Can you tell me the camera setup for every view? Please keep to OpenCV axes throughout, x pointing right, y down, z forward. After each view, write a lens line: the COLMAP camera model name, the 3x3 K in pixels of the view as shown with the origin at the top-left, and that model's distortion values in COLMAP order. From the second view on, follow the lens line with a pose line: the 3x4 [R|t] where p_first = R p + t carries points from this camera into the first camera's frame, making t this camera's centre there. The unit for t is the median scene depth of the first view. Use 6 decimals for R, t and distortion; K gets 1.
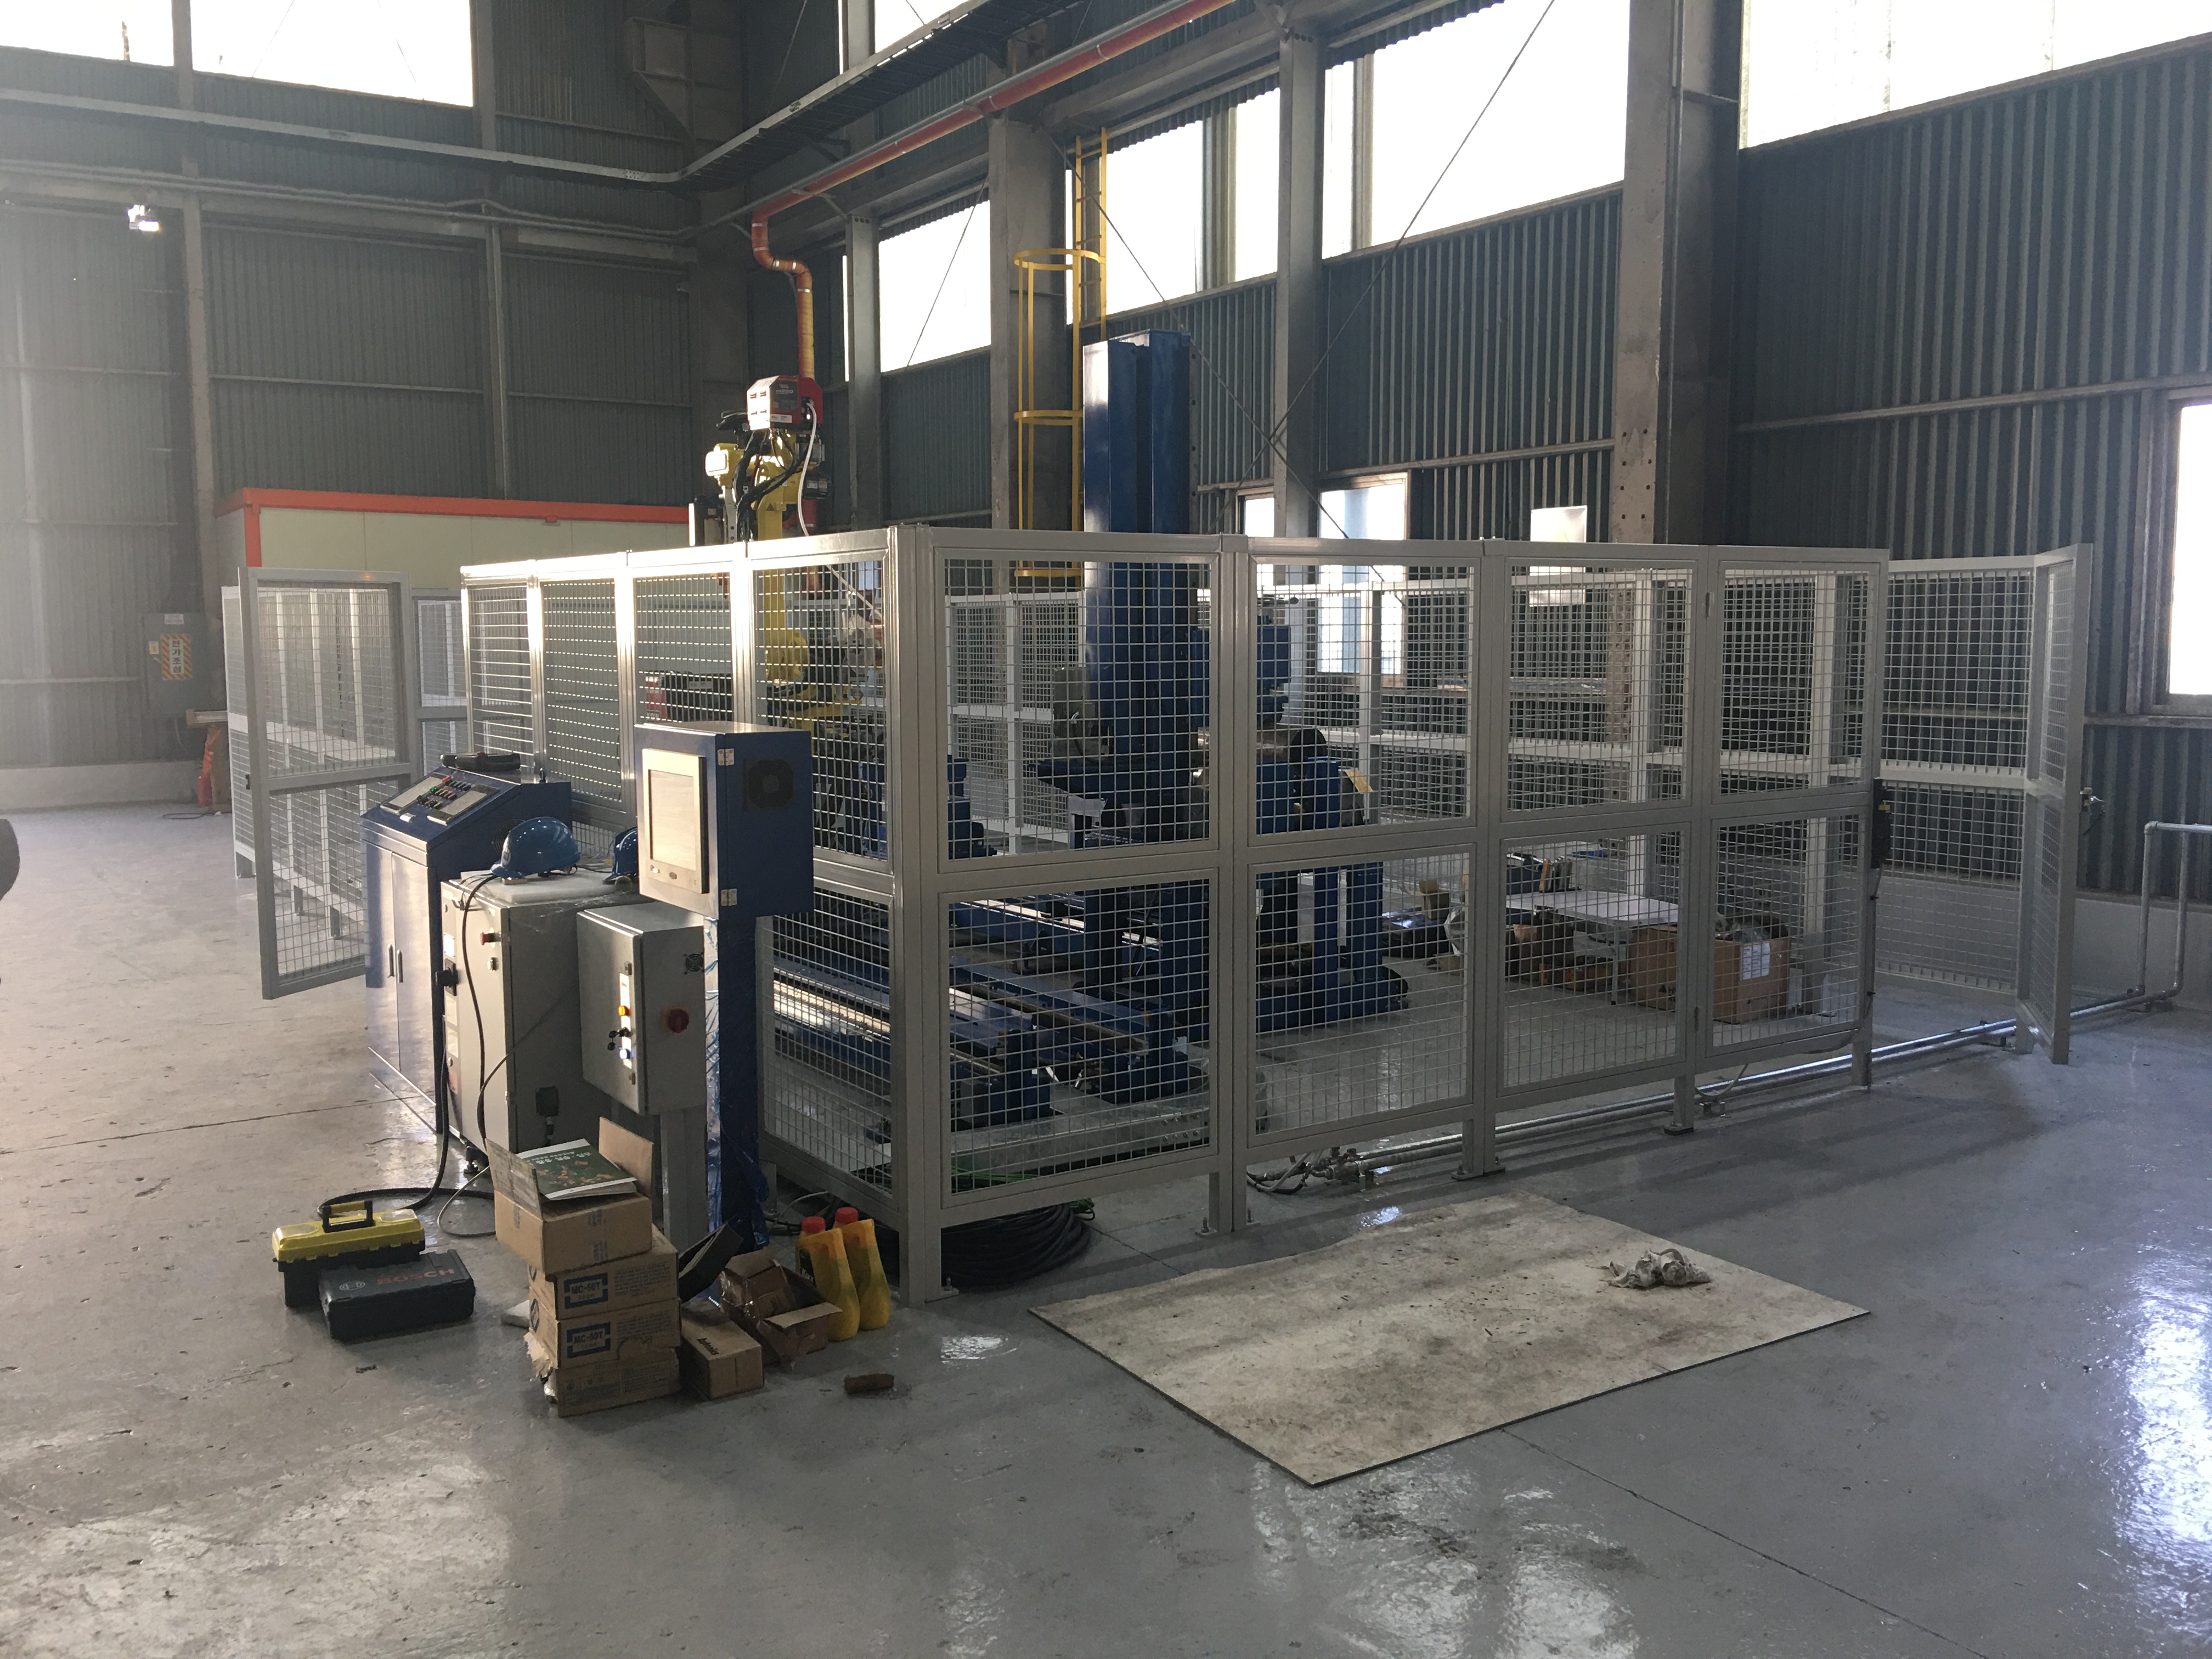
lens RADIAL K [[1874.5, 0, 1114.8], [0, 1874.5, 812.1], [0, 0, 1]] dist [0.096918, -0.164152]
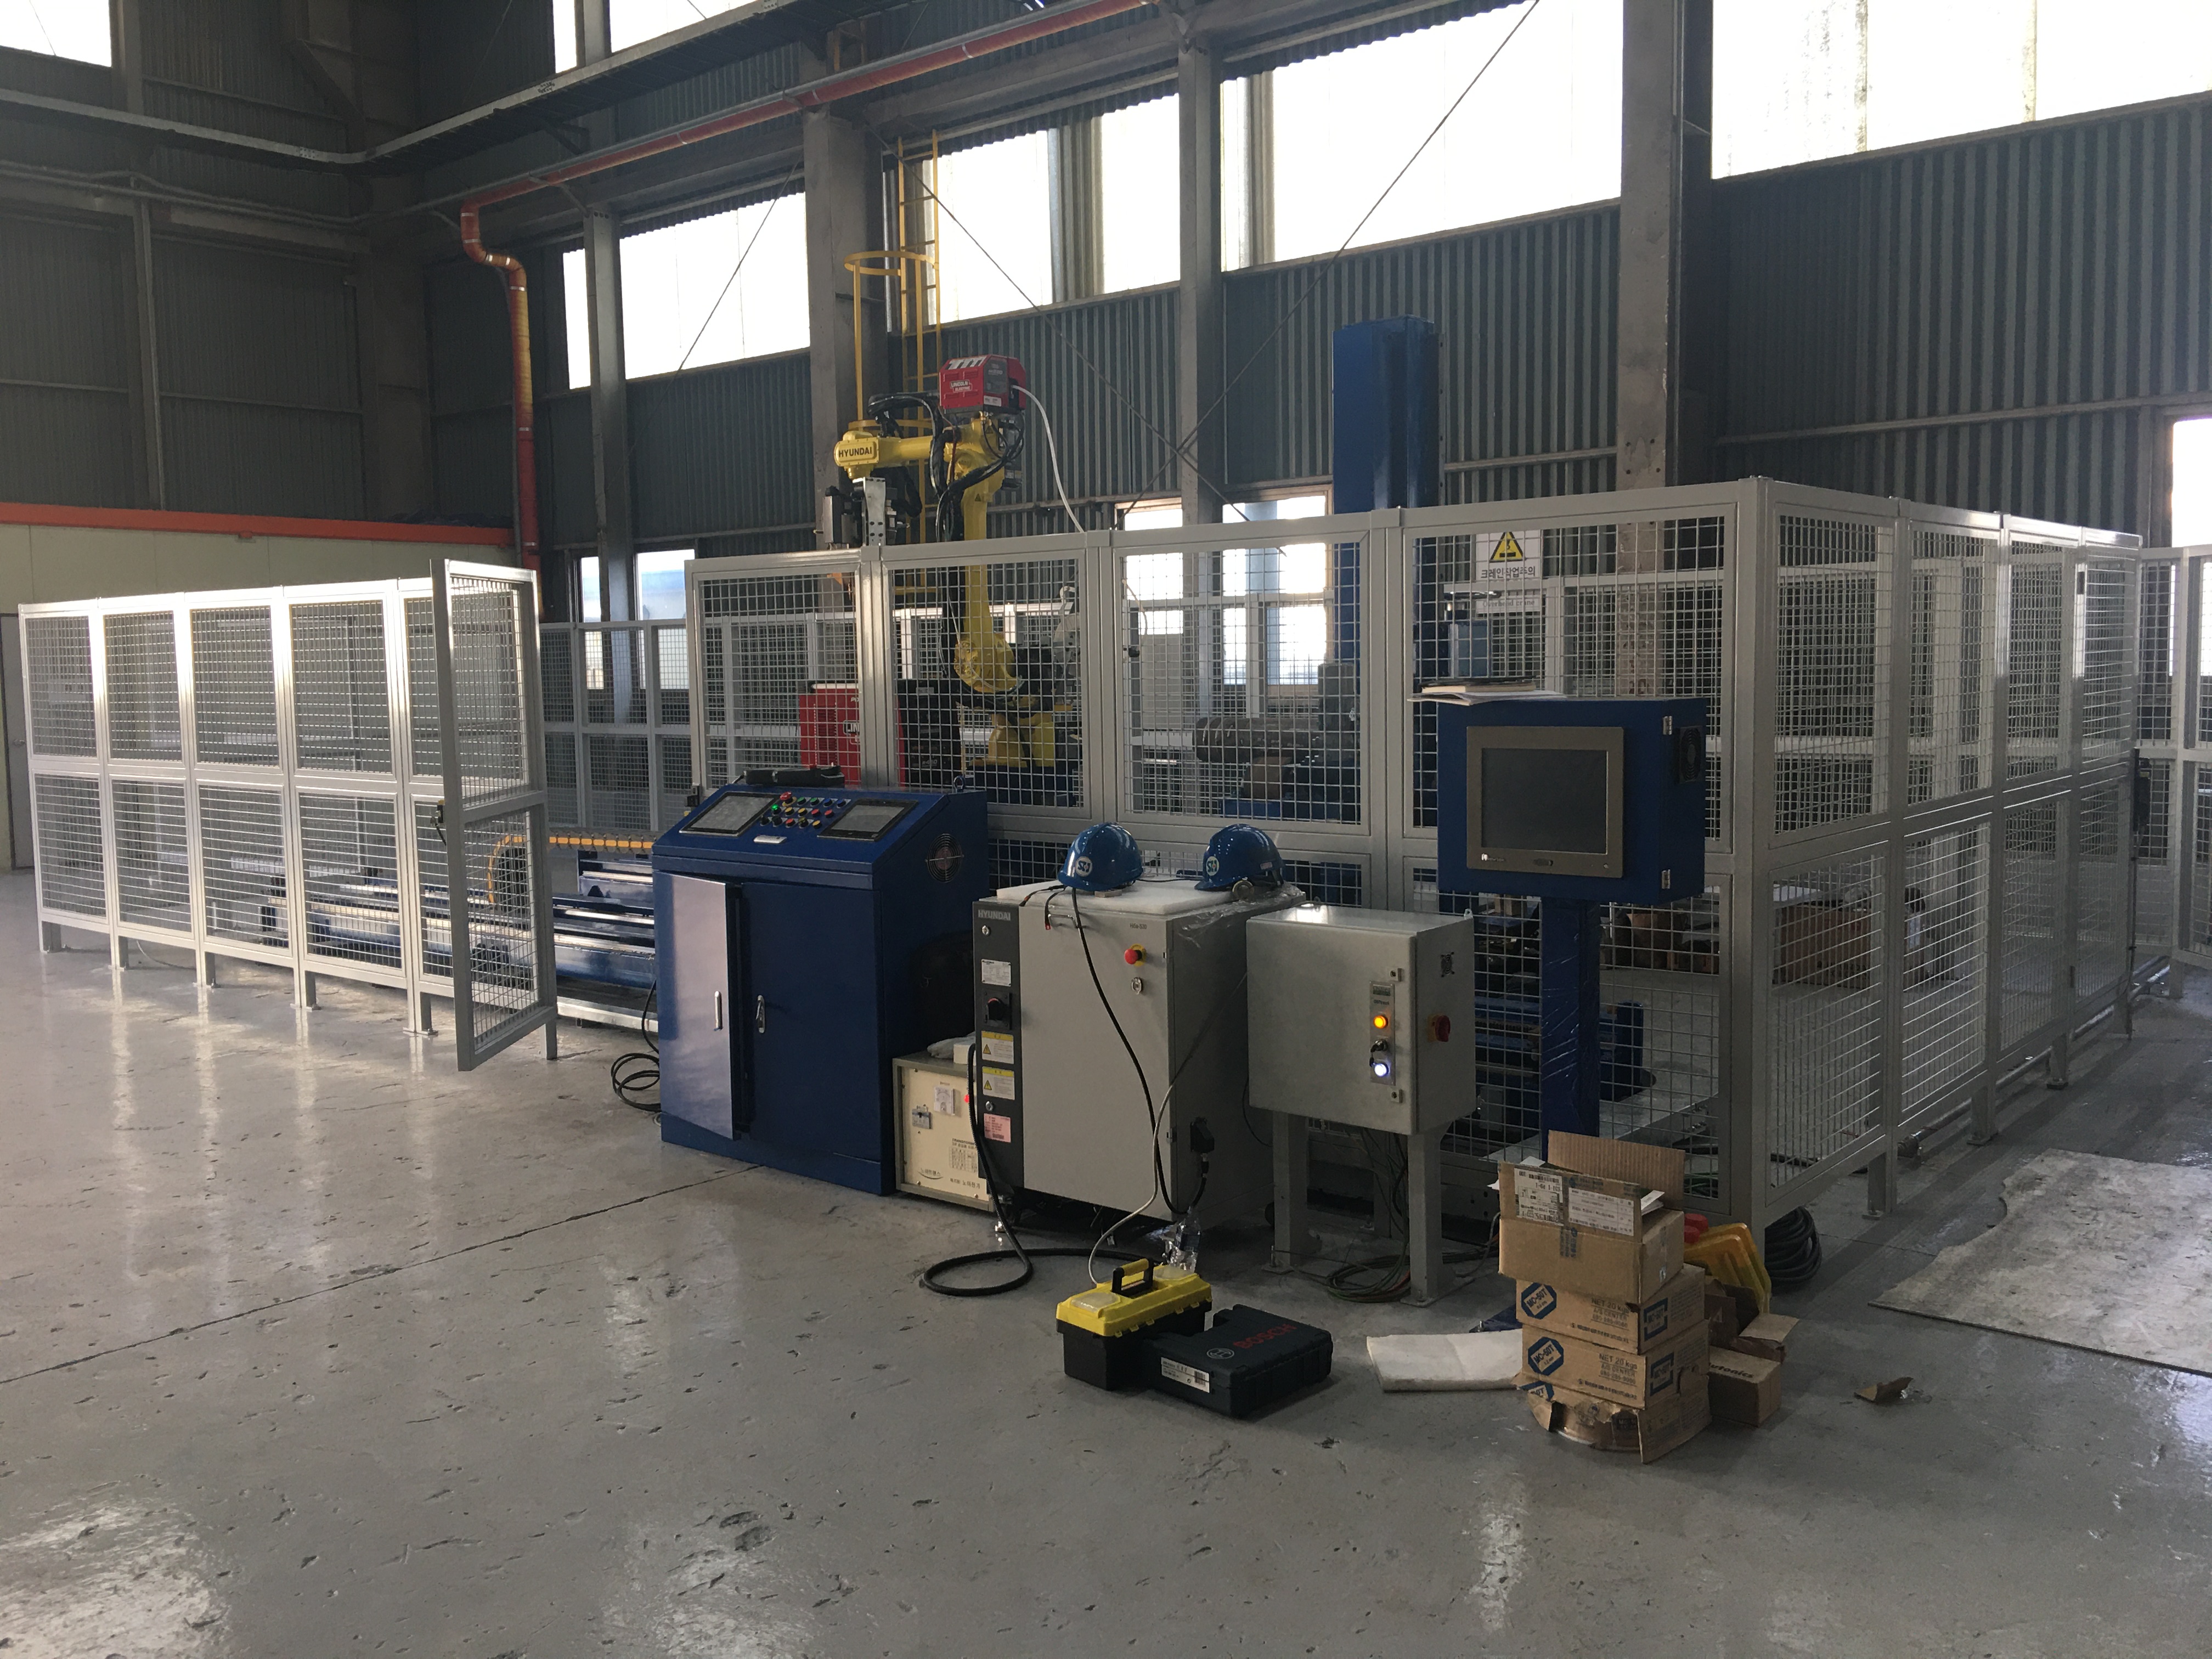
lens RADIAL K [[1874.5, 0, 1114.8], [0, 1874.5, 812.1], [0, 0, 1]] dist [0.096918, -0.164152]
pose [[0.958544, -0.037239, 0.282501, -0.235356], [0.042811, 0.998991, -0.013576, 0.004338], [-0.281710, 0.025107, 0.959171, 0.062941]]
